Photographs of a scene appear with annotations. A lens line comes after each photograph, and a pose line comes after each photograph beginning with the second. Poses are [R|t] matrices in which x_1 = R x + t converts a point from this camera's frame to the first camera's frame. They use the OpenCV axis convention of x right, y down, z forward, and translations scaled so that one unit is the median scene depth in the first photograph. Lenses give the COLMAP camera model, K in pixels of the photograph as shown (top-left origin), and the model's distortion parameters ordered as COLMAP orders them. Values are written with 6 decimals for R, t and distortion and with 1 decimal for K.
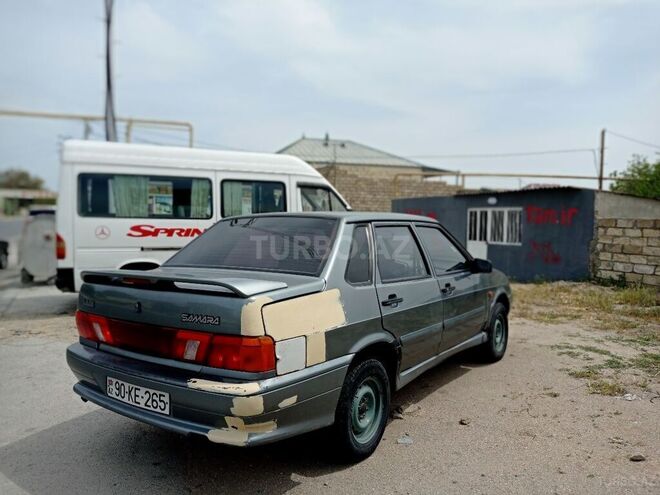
lens RADIAL K [[487.4, 0, 332.2], [0, 487.4, 247.1], [0, 0, 1]] dist [0.118606, -0.202484]
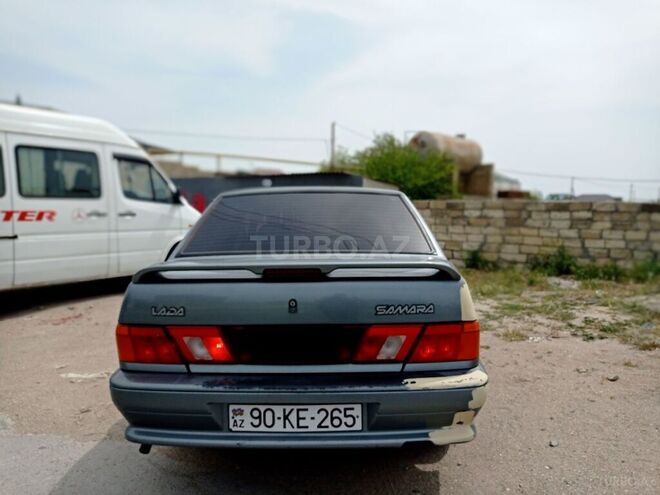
lens RADIAL K [[496.8, 0, 328.4], [0, 496.8, 244.8], [0, 0, 1]] dist [0.059917, -0.112902]
pose [[0.841953, -0.044485, 0.537714, -0.627808], [0.028458, 0.998870, 0.038077, -0.001348], [-0.538800, -0.016757, 0.842267, 0.261090]]
